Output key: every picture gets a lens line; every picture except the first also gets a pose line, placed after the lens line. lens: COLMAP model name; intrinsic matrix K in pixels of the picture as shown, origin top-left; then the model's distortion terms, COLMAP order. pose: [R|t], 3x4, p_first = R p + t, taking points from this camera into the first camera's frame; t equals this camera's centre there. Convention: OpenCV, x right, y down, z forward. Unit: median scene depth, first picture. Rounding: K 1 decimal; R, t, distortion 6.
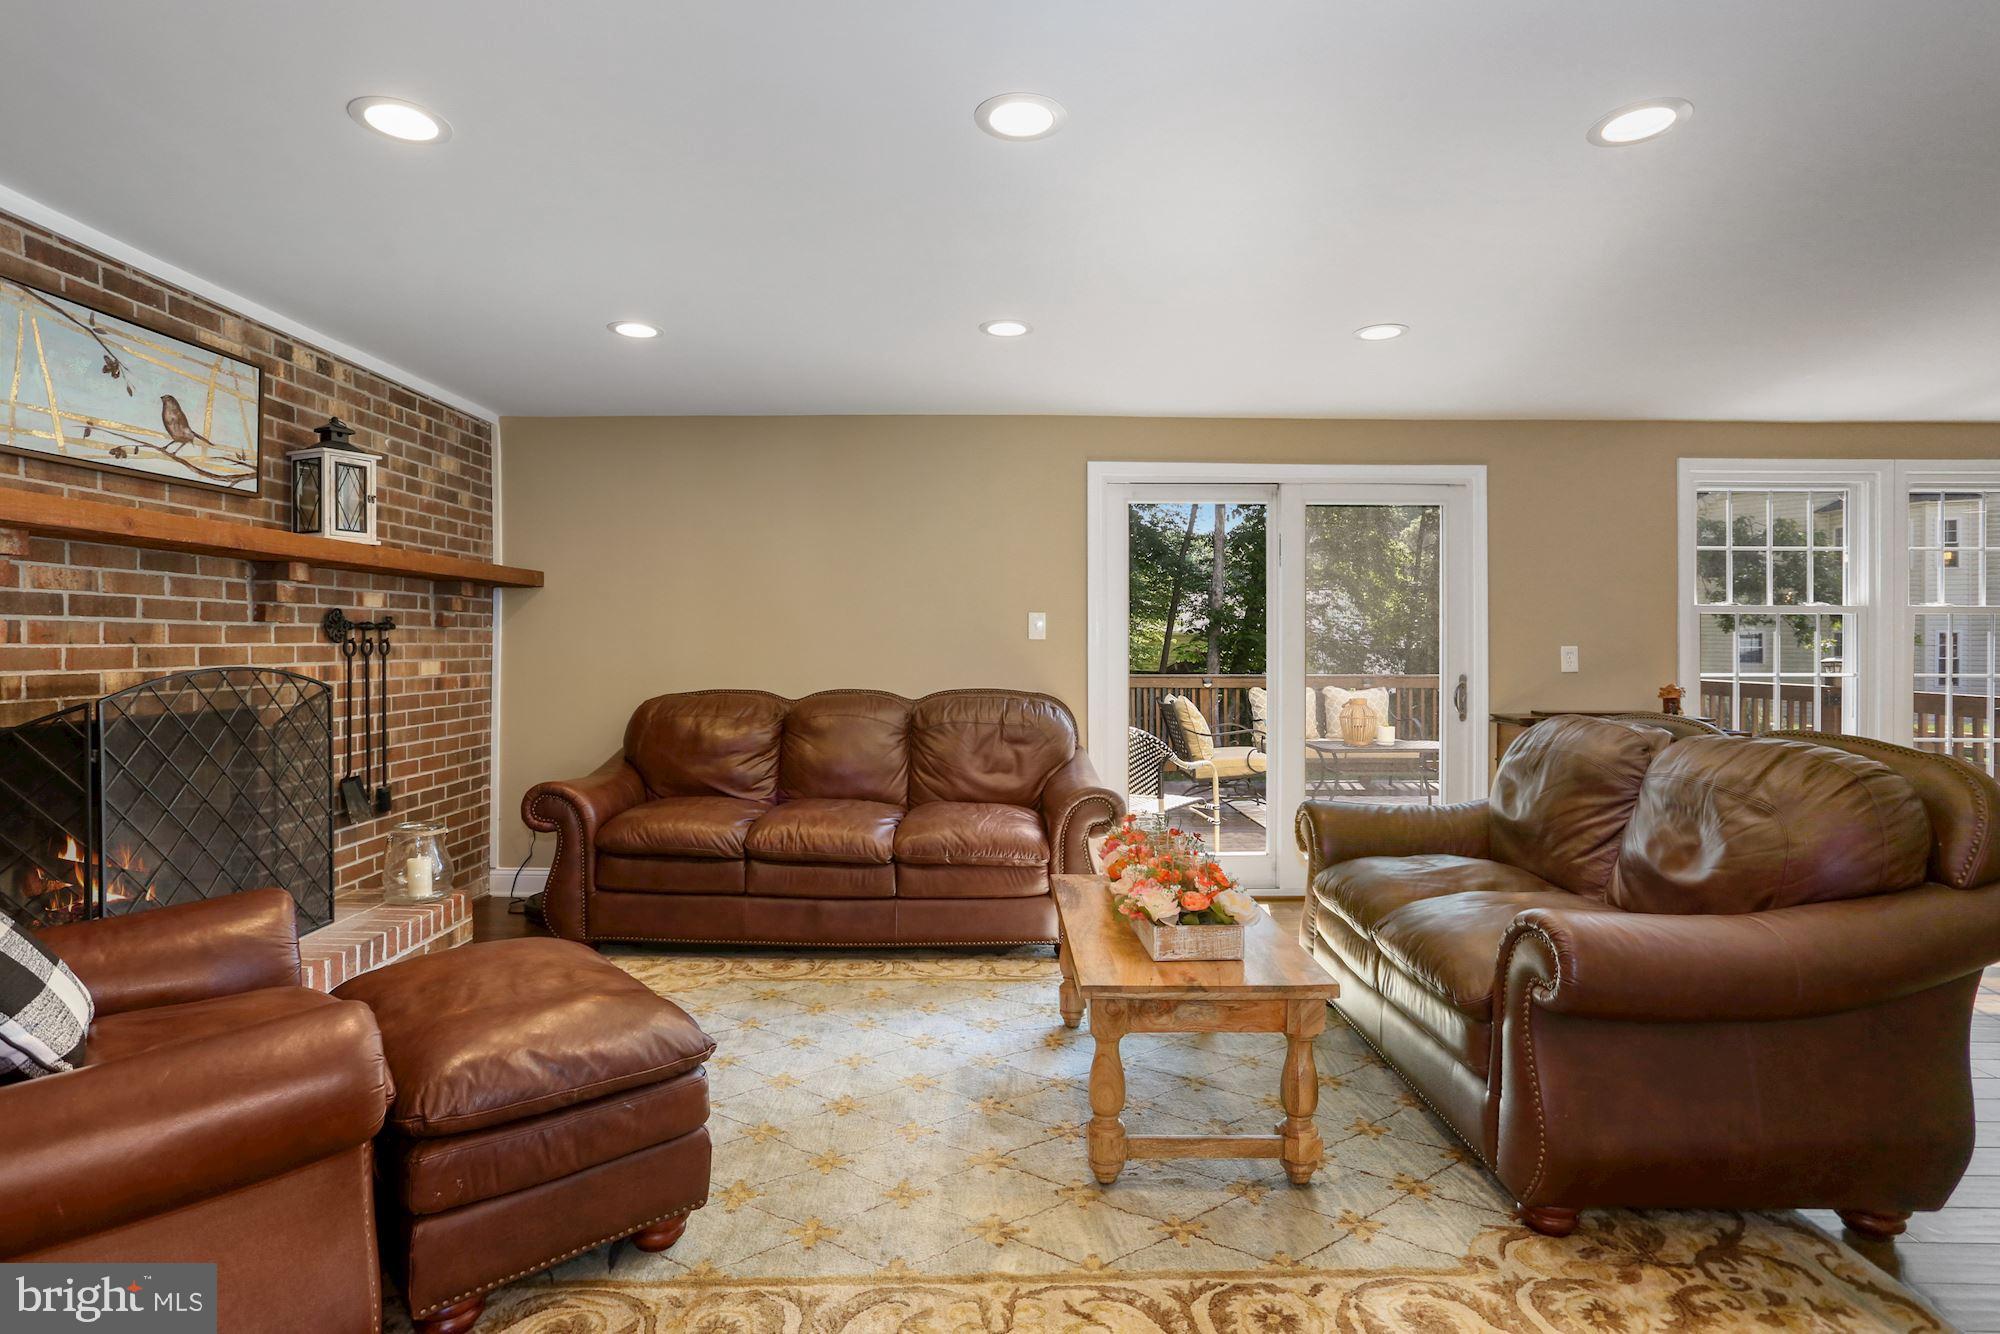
lens RADIAL K [[1007.3, 0, 987.0], [0, 1007.3, 646.0], [0, 0, 1]] dist [-0.060424, 0.033839]
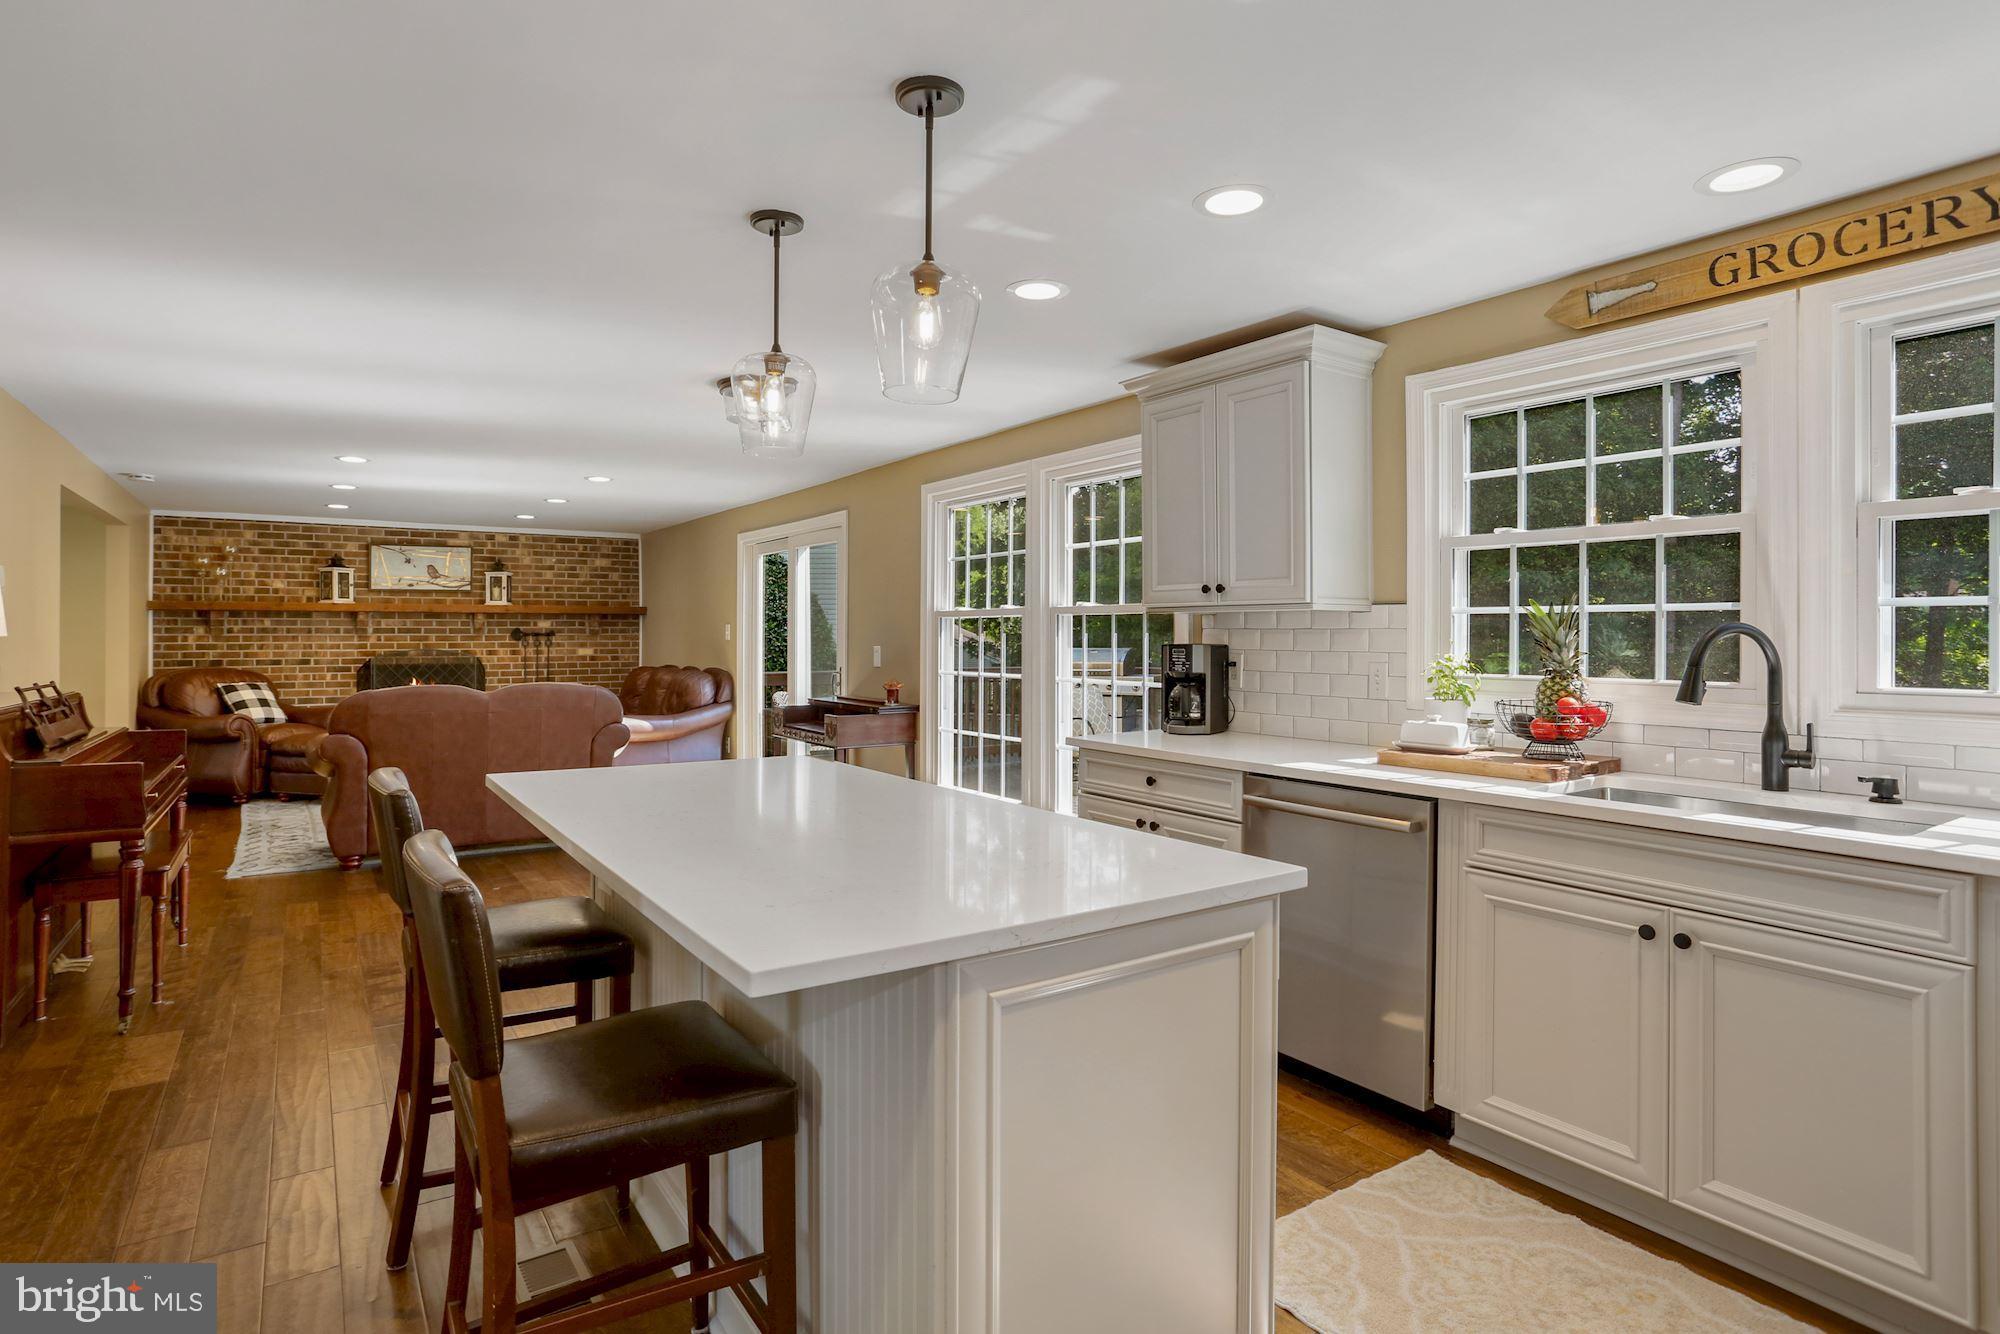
lens RADIAL K [[1034.9, 0, 987.1], [0, 1034.9, 628.8], [0, 0, 1]] dist [-0.058710, 0.037853]
pose [[0.560937, -0.005678, -0.827839, 2.347048], [-0.001094, 0.999971, -0.007599, -0.016358], [0.827858, 0.005168, 0.560914, 0.500614]]
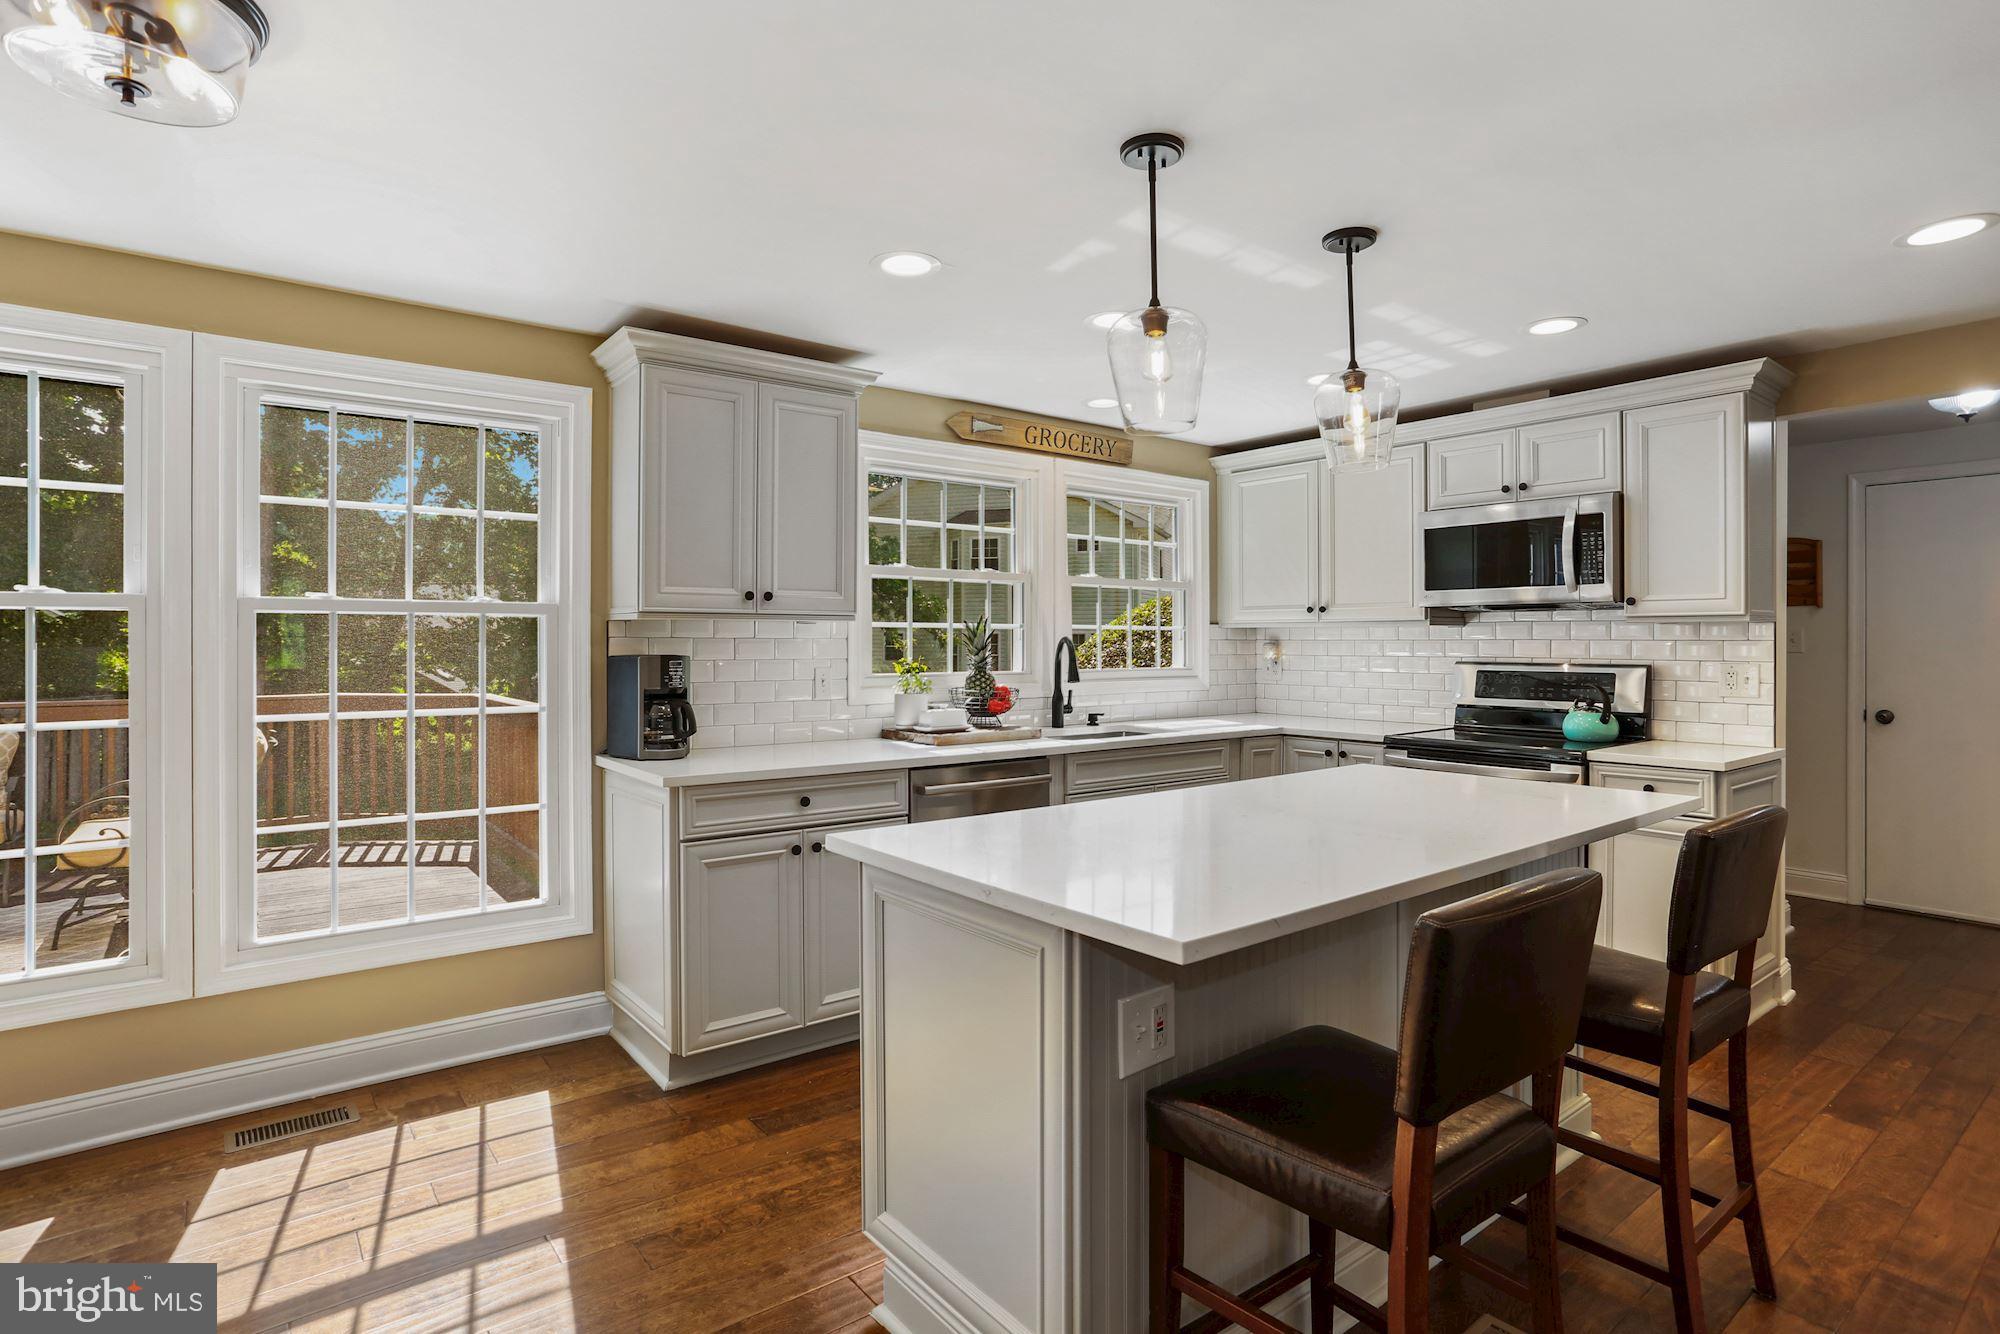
lens RADIAL K [[1026.7, 0, 1003.7], [0, 1026.7, 639.8], [0, 0, 1]] dist [-0.020520, 0.000176]
pose [[0.785991, -0.000649, 0.618238, 1.252513], [0.002979, 0.999992, -0.002737, -0.019505], [-0.618231, 0.003993, 0.785986, 0.360819]]
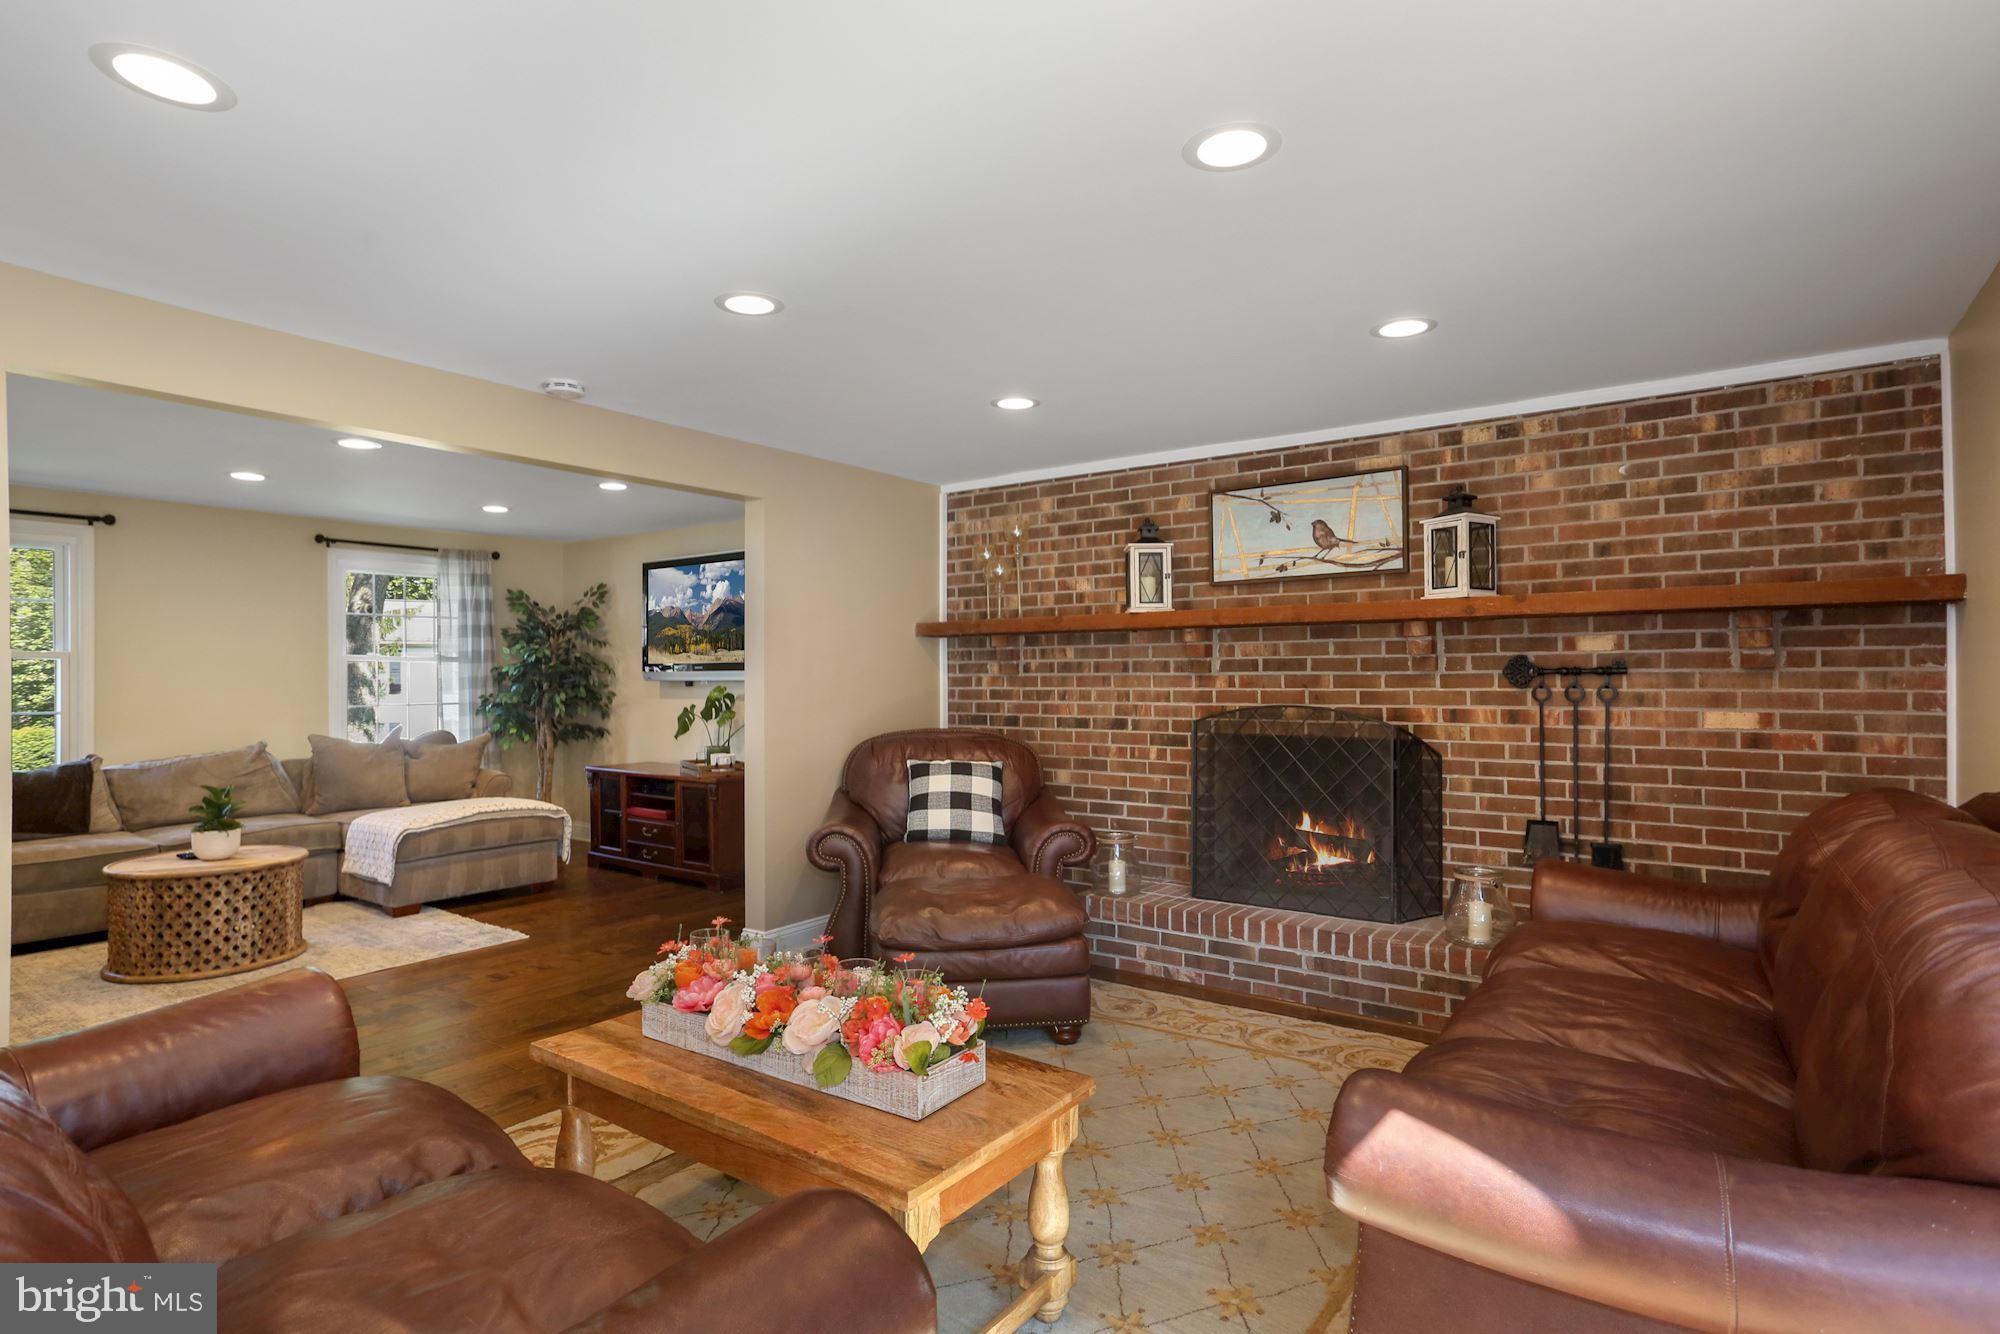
lens RADIAL K [[1009.4, 0, 1001.8], [0, 1009.4, 666.2], [0, 0, 1]] dist [-0.022440, 0.032945]
pose [[-0.575764, -0.005094, -0.817600, 0.534011], [0.002647, 0.999964, -0.008094, -0.019363], [0.817612, -0.006825, -0.575729, 1.168191]]
